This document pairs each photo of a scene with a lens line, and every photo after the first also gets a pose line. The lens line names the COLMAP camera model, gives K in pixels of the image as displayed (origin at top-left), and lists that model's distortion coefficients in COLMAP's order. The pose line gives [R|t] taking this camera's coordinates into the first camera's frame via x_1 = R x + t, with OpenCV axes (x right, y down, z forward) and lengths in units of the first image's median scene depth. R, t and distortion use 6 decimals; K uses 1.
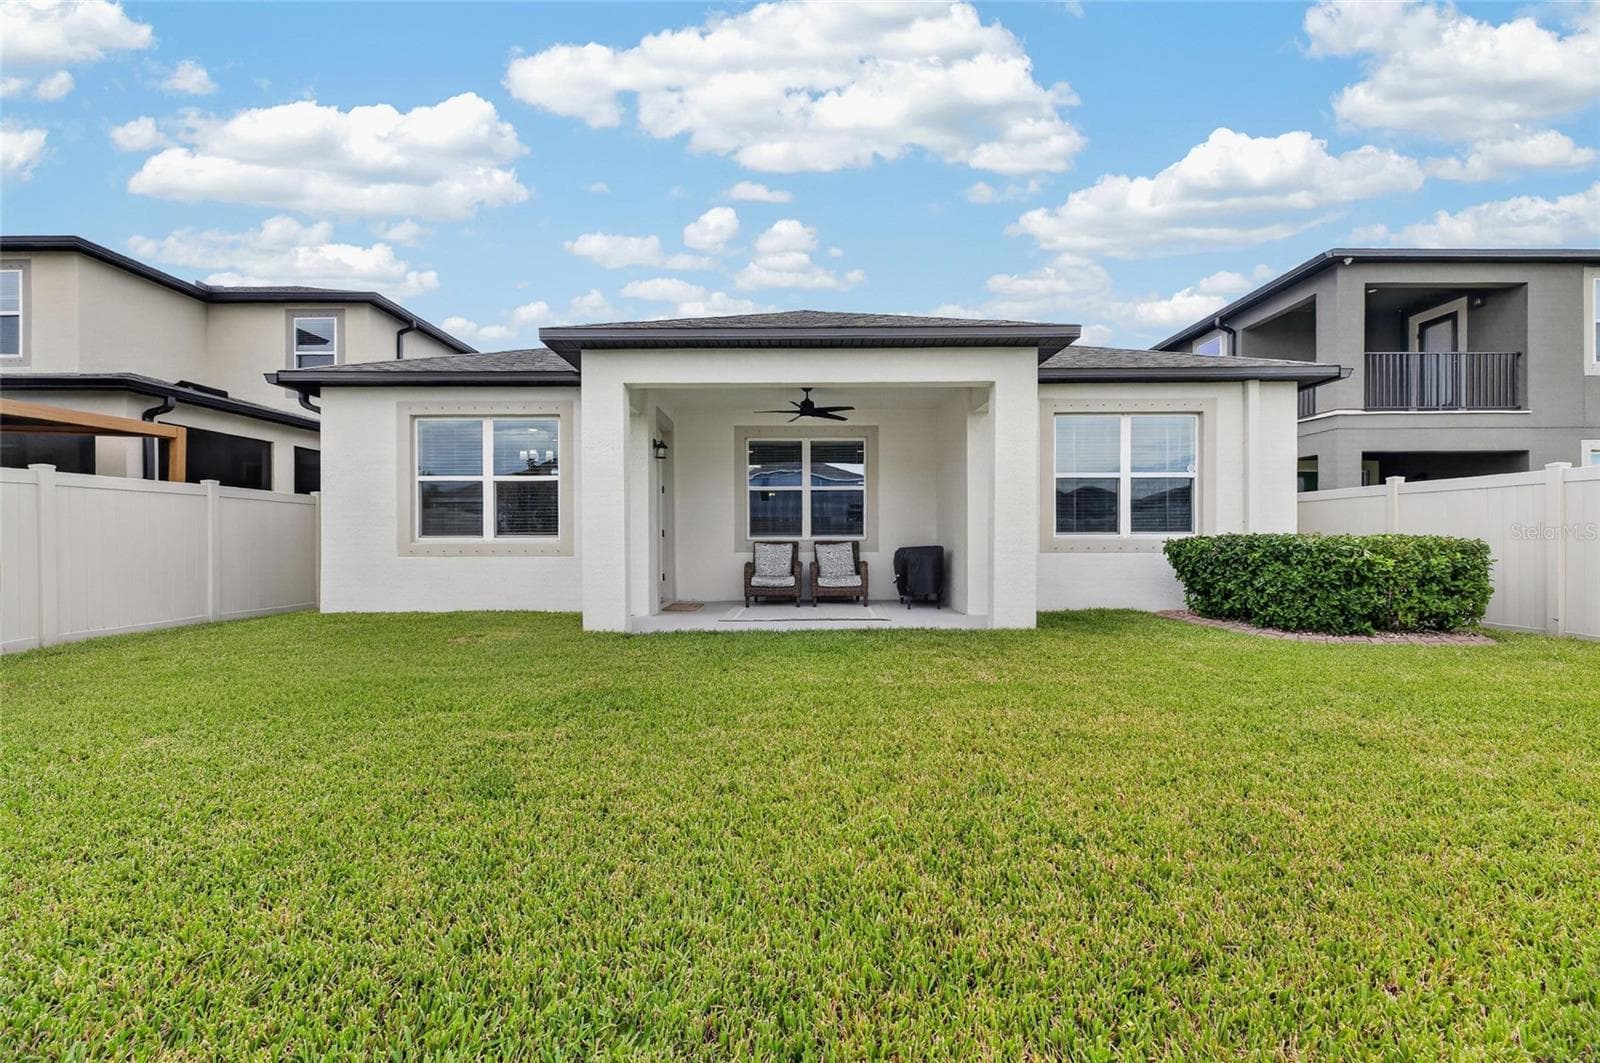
lens RADIAL K [[648.9, 0, 803.1], [0, 648.9, 537.8], [0, 0, 1]] dist [-0.004844, -0.000893]
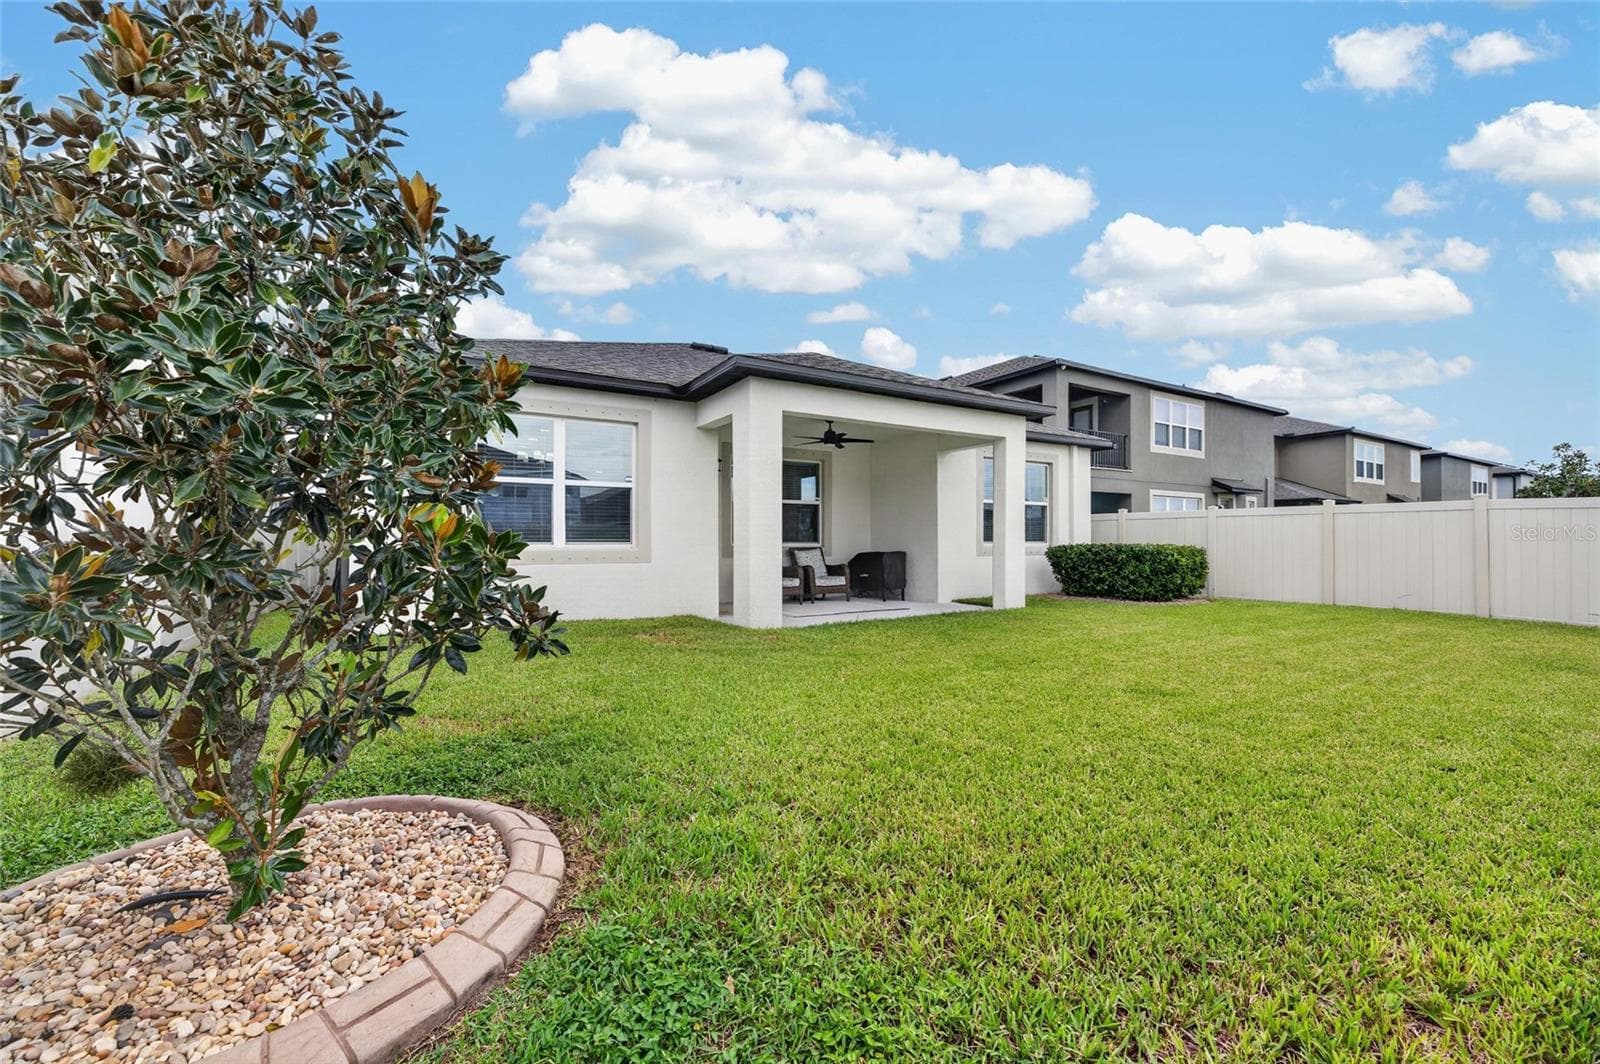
lens RADIAL K [[648.9, 0, 803.1], [0, 648.9, 538.3], [0, 0, 1]] dist [-0.004844, -0.000893]
pose [[0.854493, 0.007701, 0.519405, -0.673988], [-0.001046, 0.999914, -0.013105, 0.002641], [-0.519461, 0.010655, 0.854428, 0.003561]]
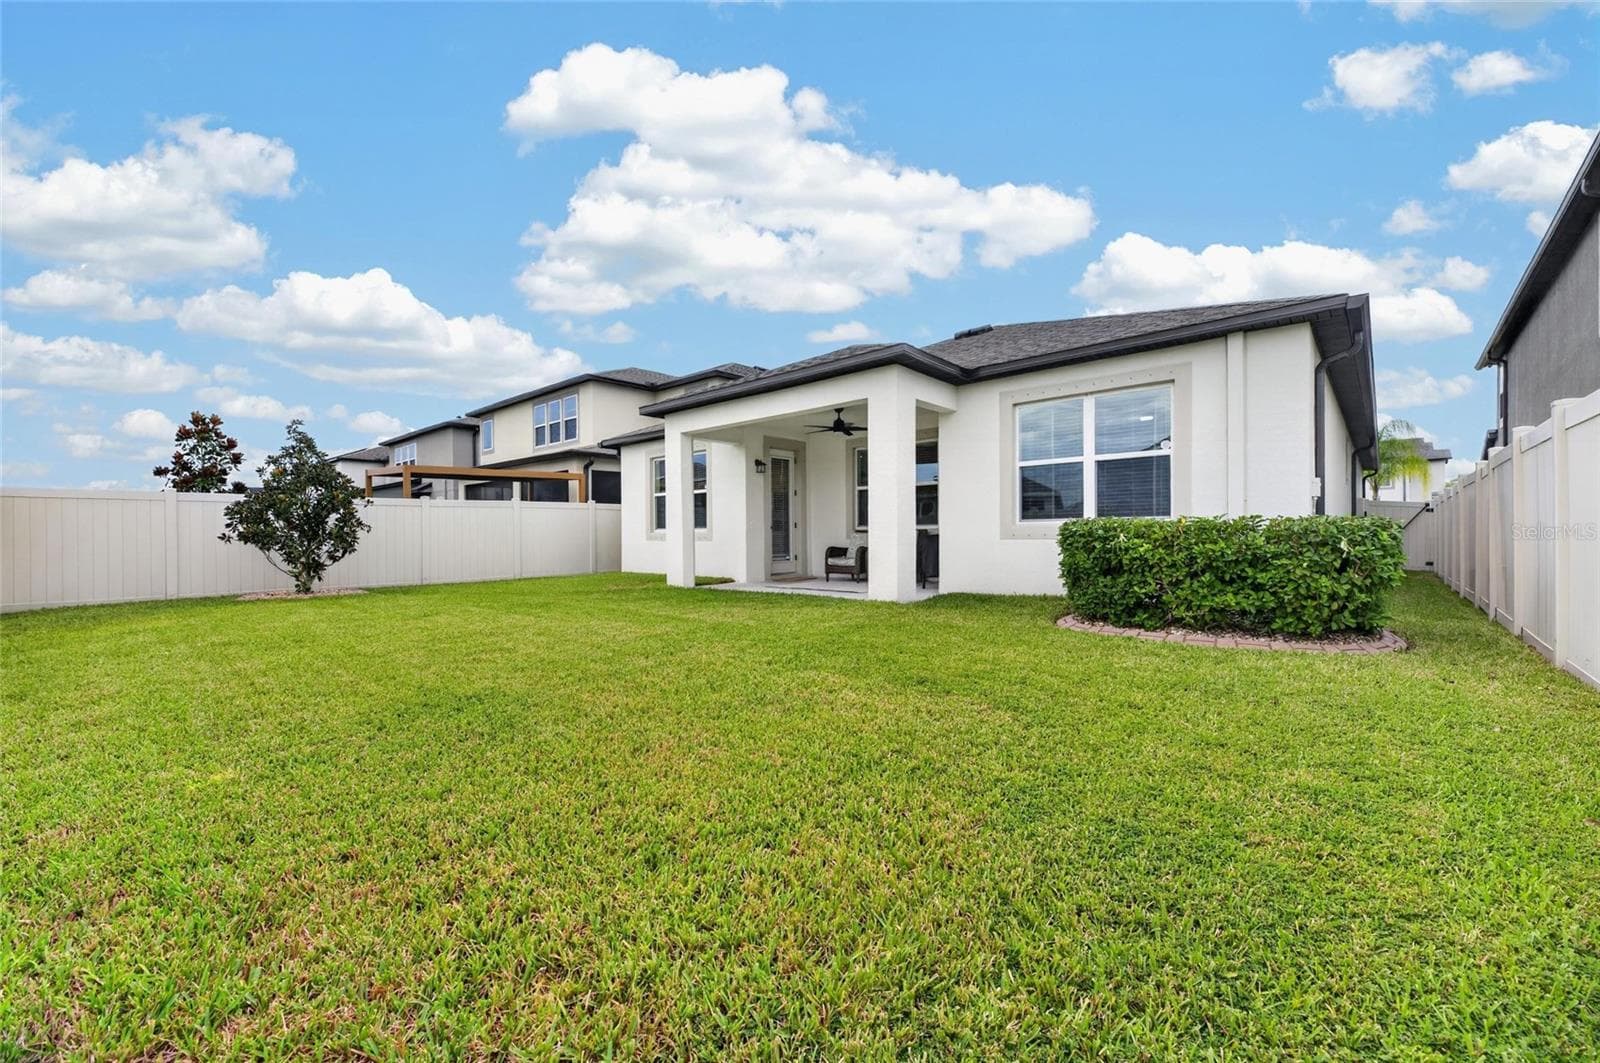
lens RADIAL K [[638.6, 0, 803.9], [0, 638.6, 544.9], [0, 0, 1]] dist [-0.003830, -0.000229]
pose [[0.743681, 0.007387, -0.668494, 0.825469], [0.016138, 0.999449, 0.028997, -0.002732], [0.668340, -0.032353, 0.743152, 0.011148]]
